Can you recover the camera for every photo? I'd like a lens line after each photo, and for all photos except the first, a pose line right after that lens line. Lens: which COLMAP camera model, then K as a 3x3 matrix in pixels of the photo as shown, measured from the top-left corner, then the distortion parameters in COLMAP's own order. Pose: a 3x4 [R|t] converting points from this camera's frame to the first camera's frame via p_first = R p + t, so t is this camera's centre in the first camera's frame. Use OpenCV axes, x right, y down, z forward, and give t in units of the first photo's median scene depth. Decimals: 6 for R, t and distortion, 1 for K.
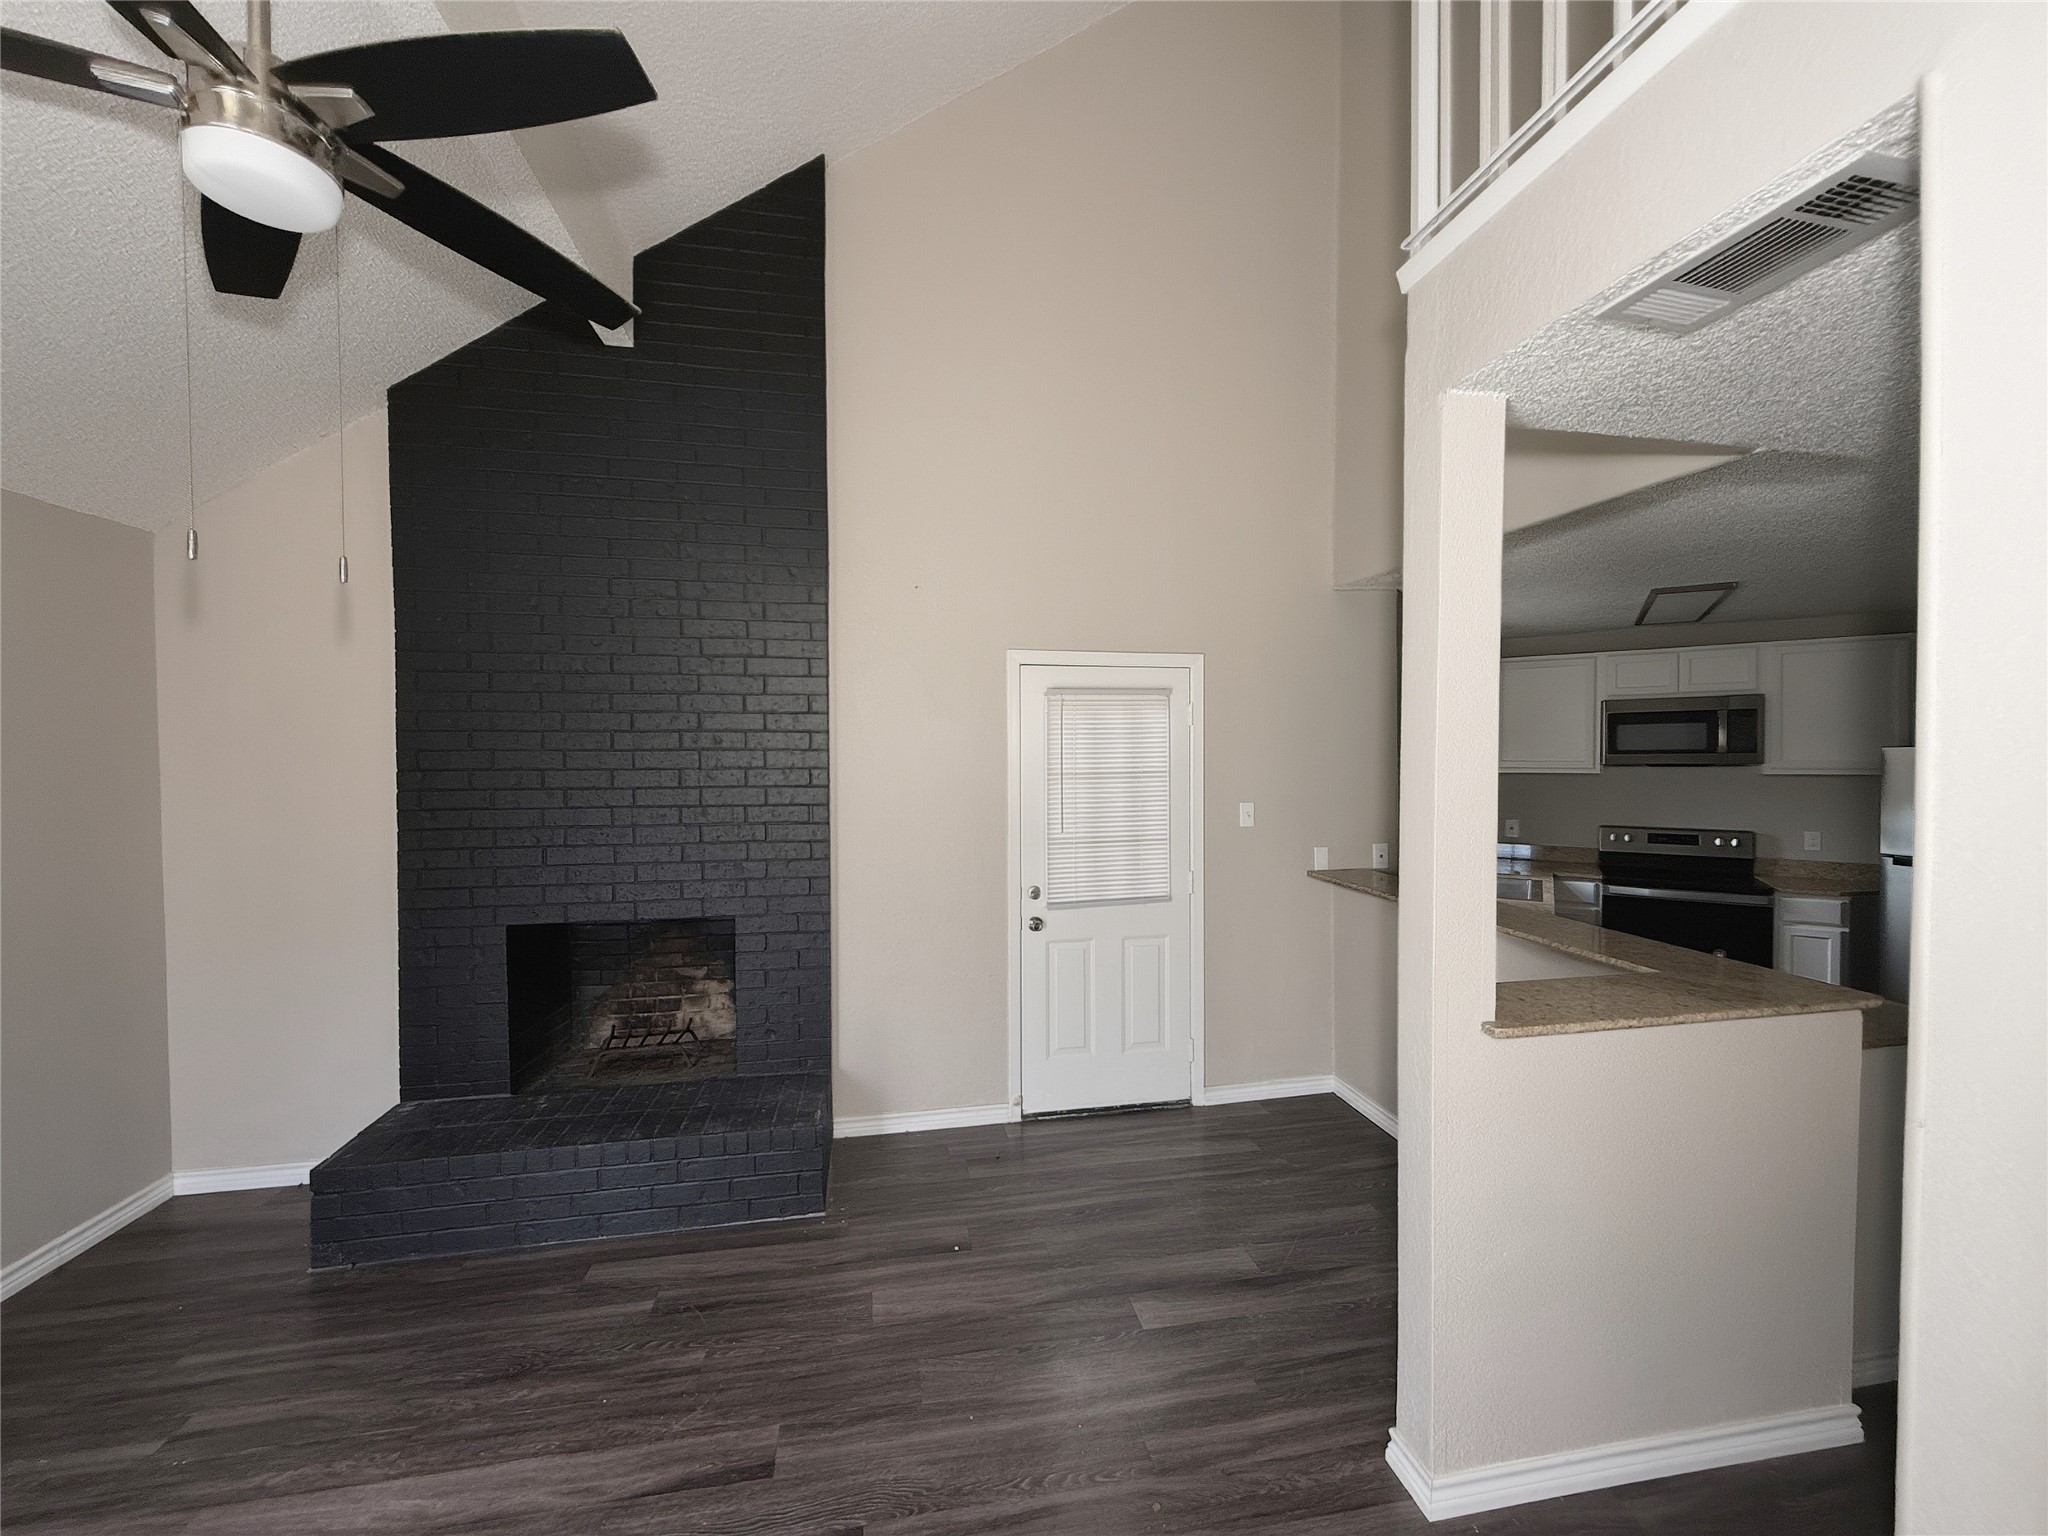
lens RADIAL K [[814.5, 0, 1023.2], [0, 814.5, 772.2], [0, 0, 1]] dist [0.001961, -0.000265]
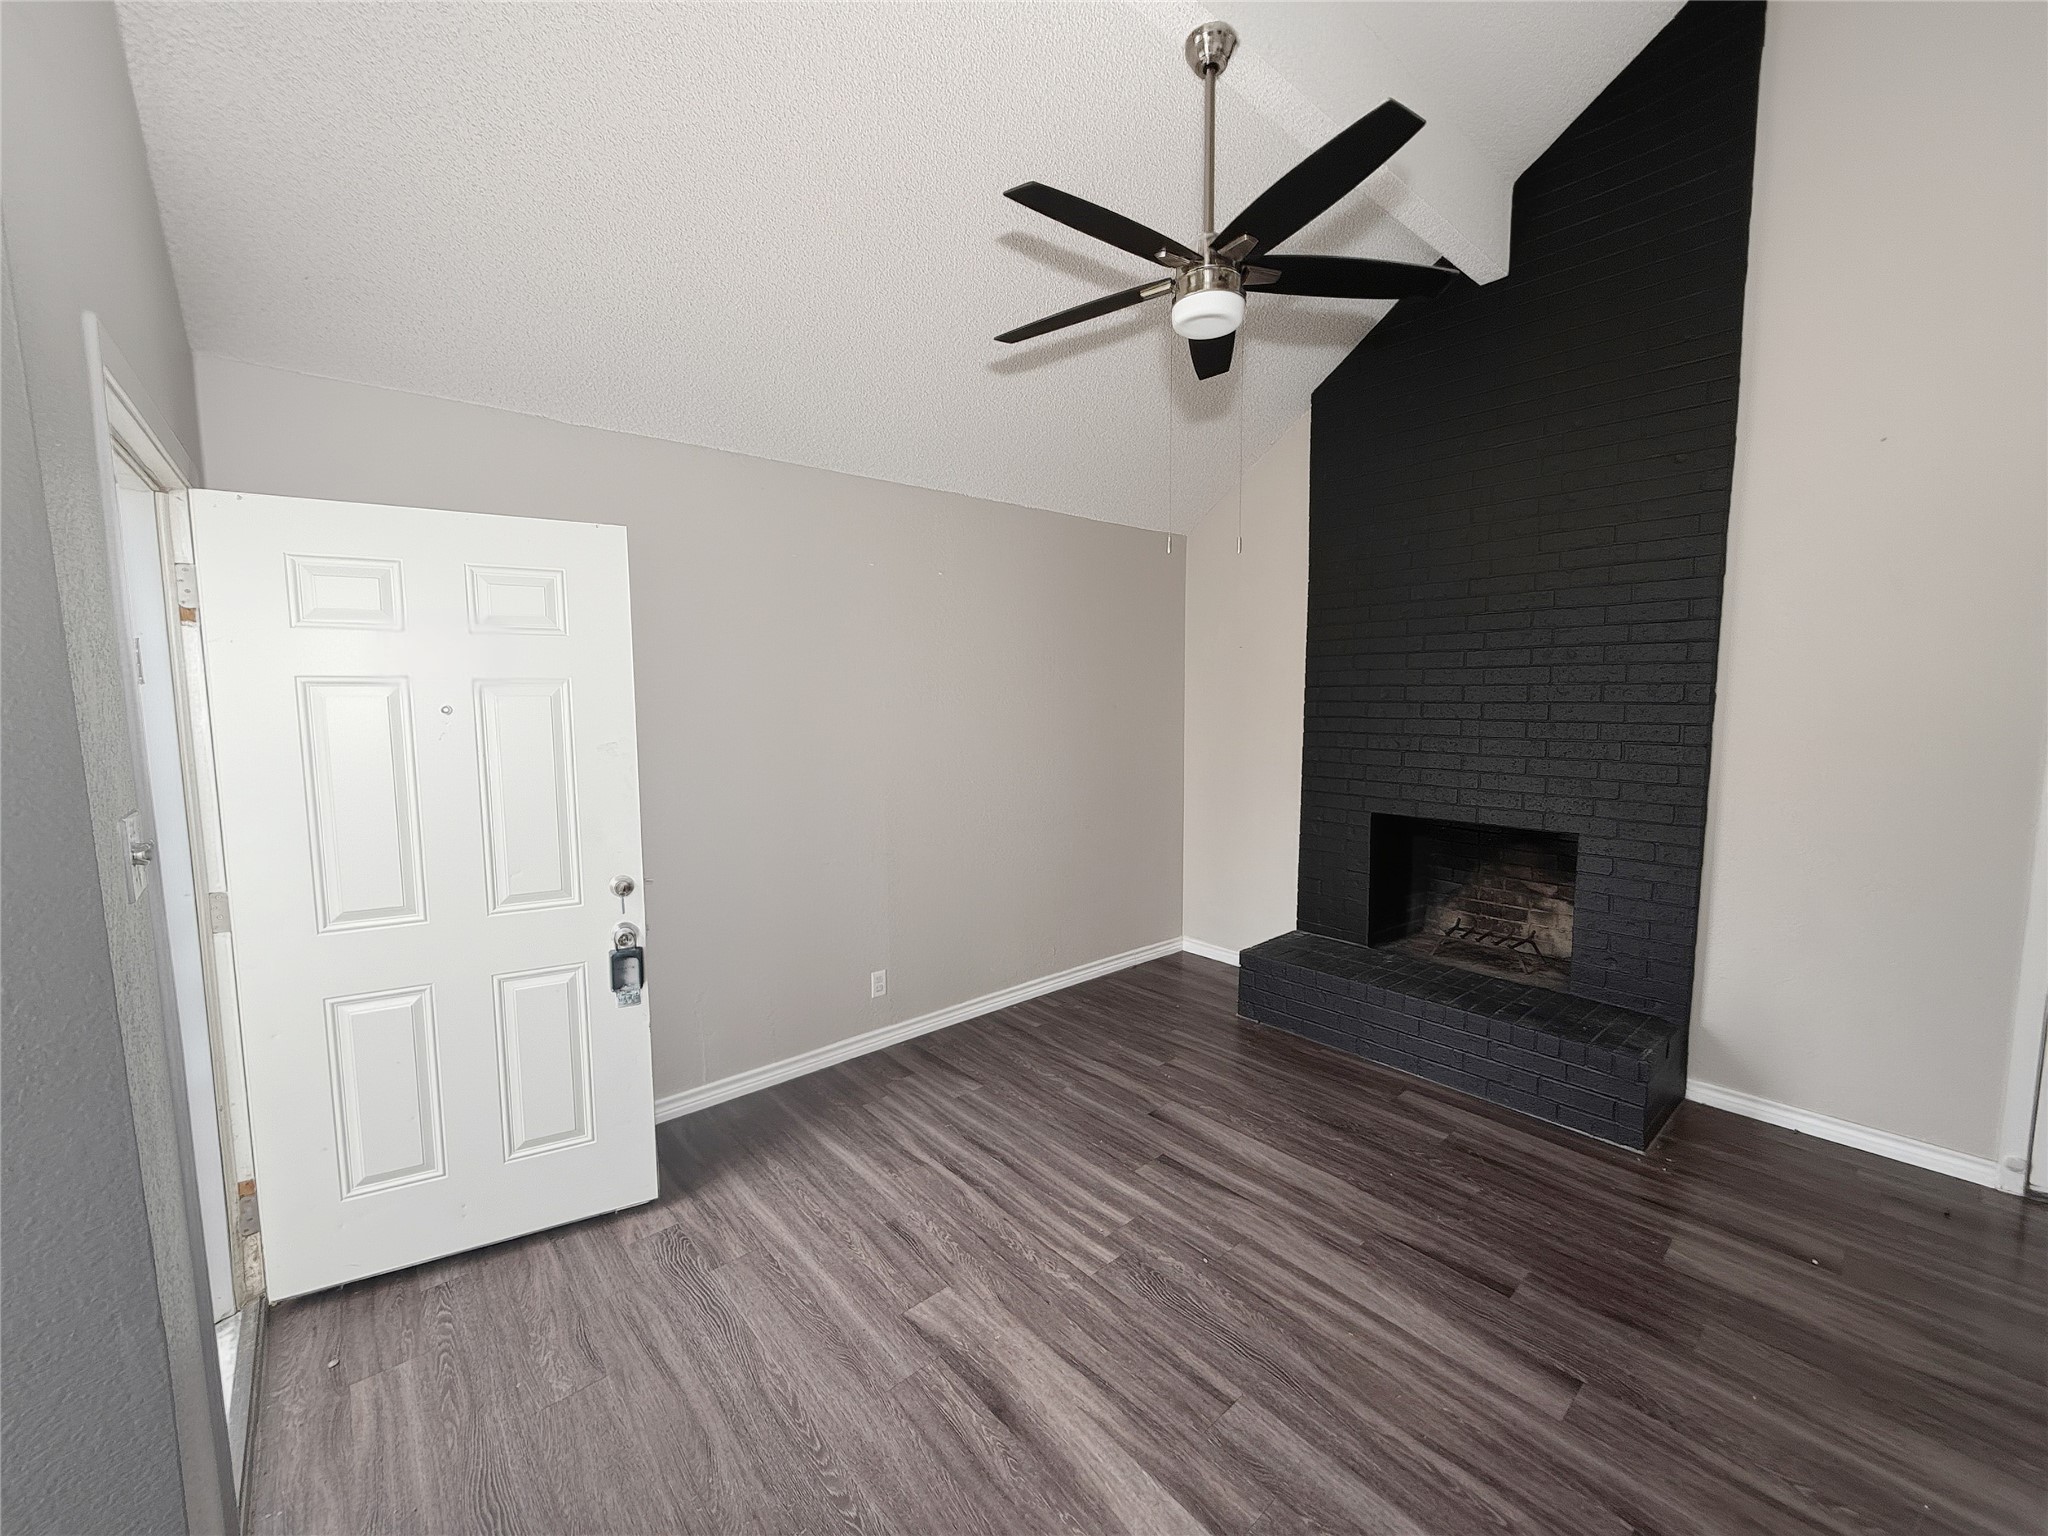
lens RADIAL K [[814.5, 0, 1024.4], [0, 814.5, 773.6], [0, 0, 1]] dist [0.001961, -0.000265]
pose [[0.507095, 0.084119, -0.857775, 0.171809], [-0.013513, 0.995879, 0.089674, 0.028046], [0.861784, -0.033883, 0.506142, -0.087033]]
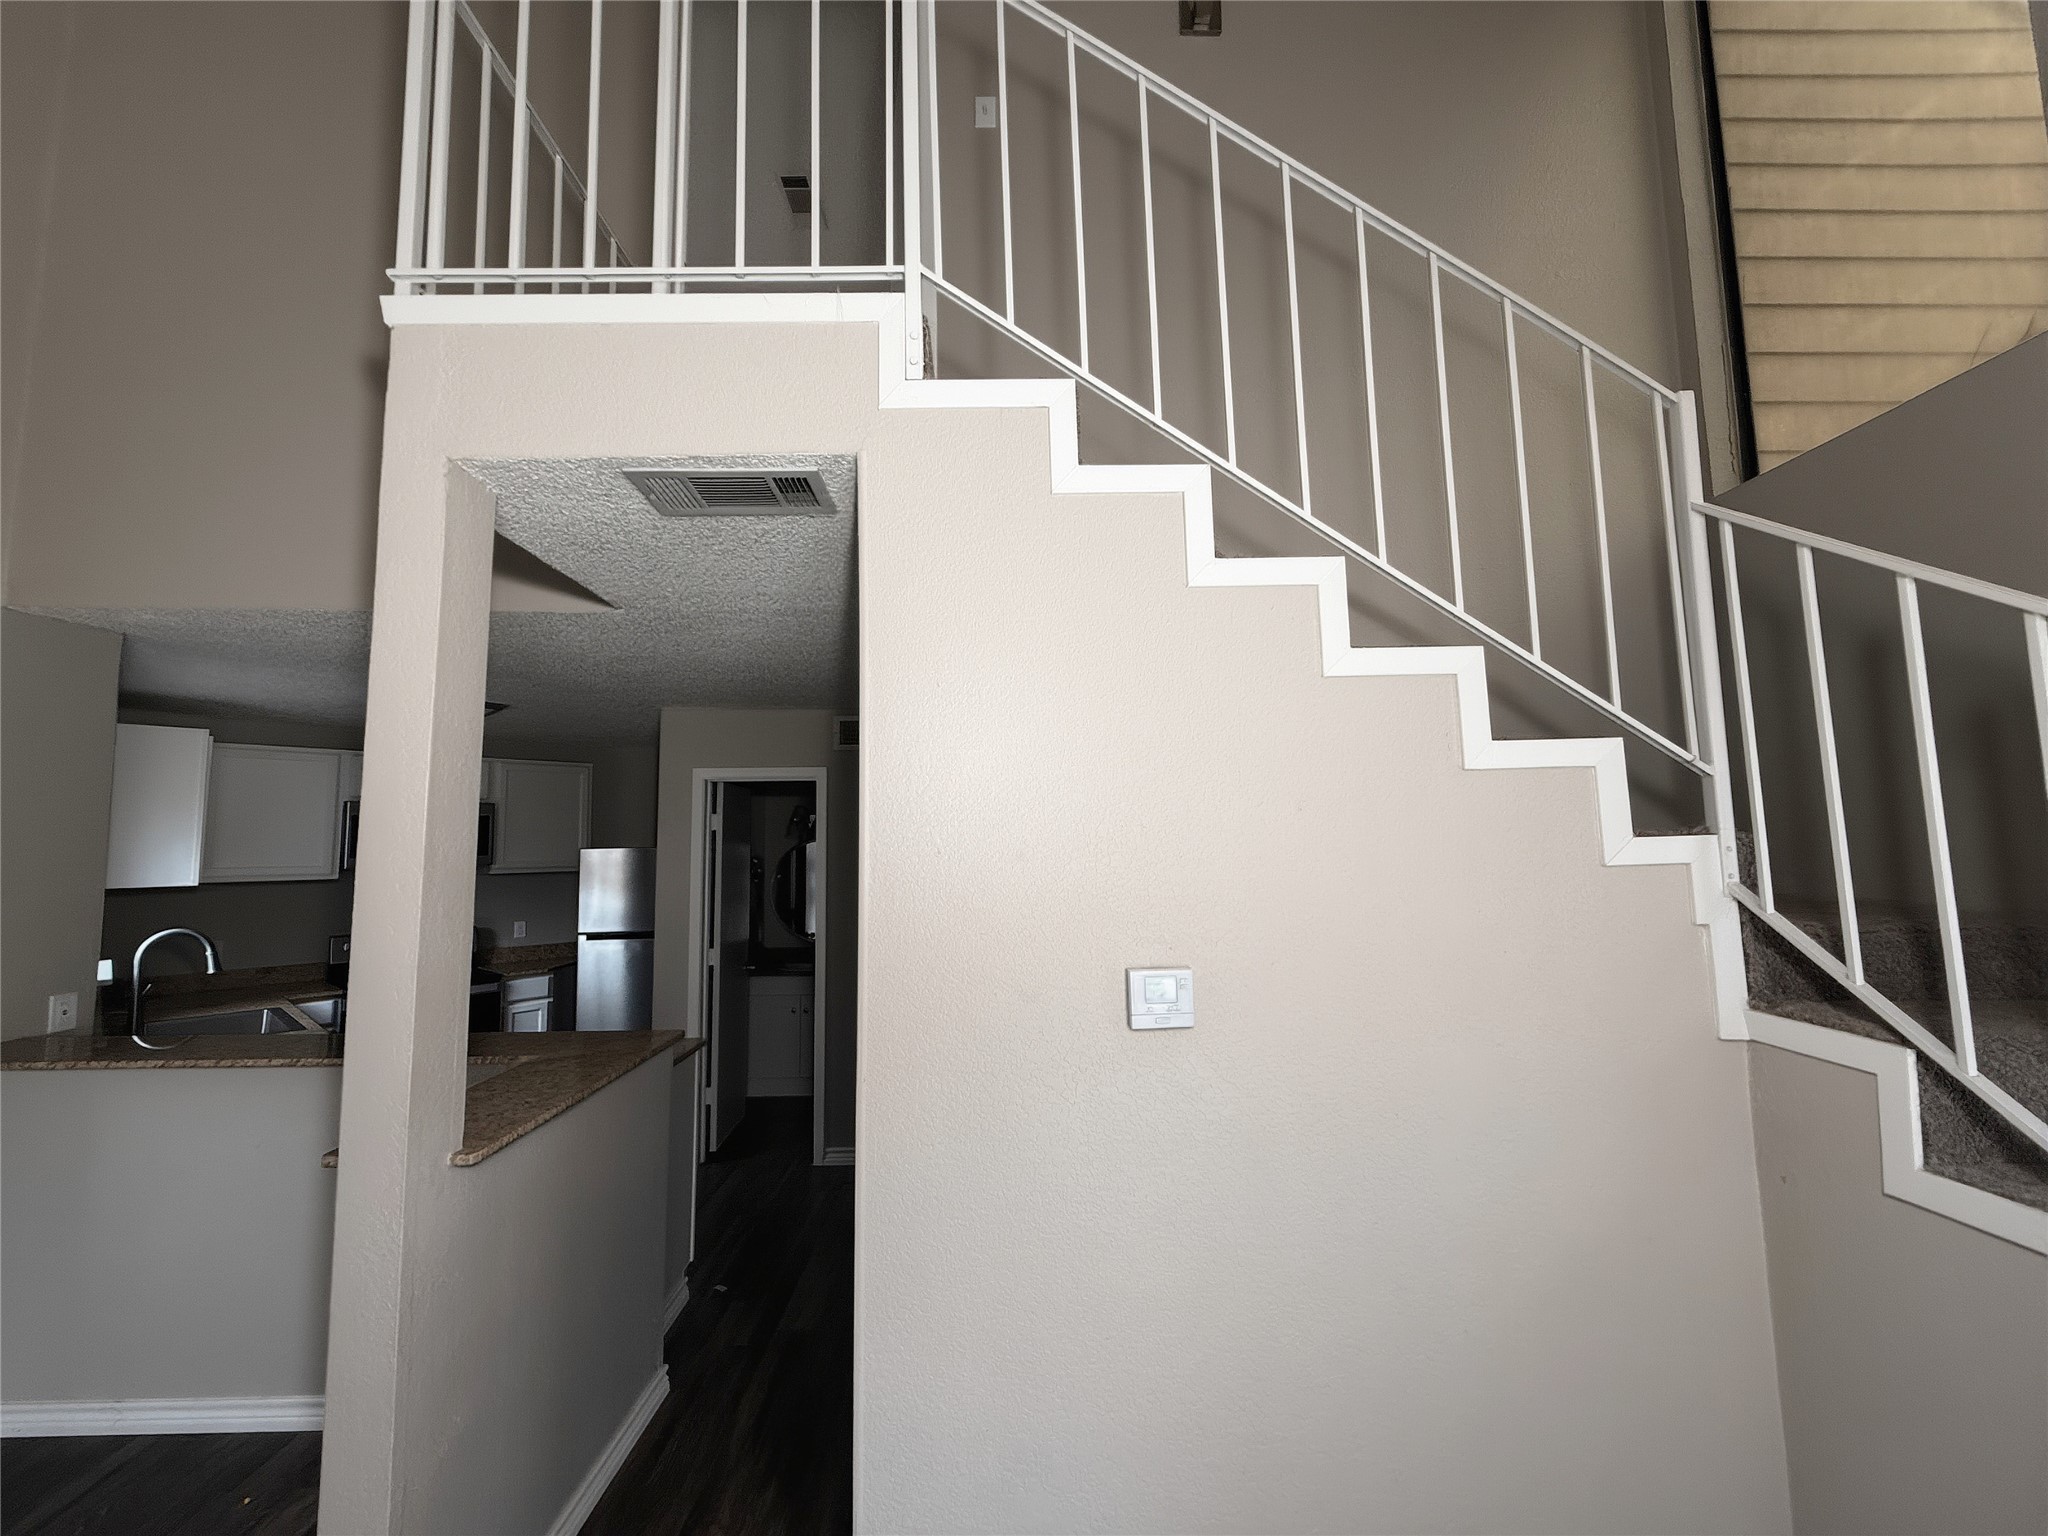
lens RADIAL K [[814.5, 0, 1016.5], [0, 814.5, 769.5], [0, 0, 1]] dist [0.001961, -0.000265]
pose [[0.165225, 0.094841, 0.981685, -0.195988], [0.036497, 0.994096, -0.102183, 0.001737], [-0.985580, 0.052712, 0.160788, 0.179645]]
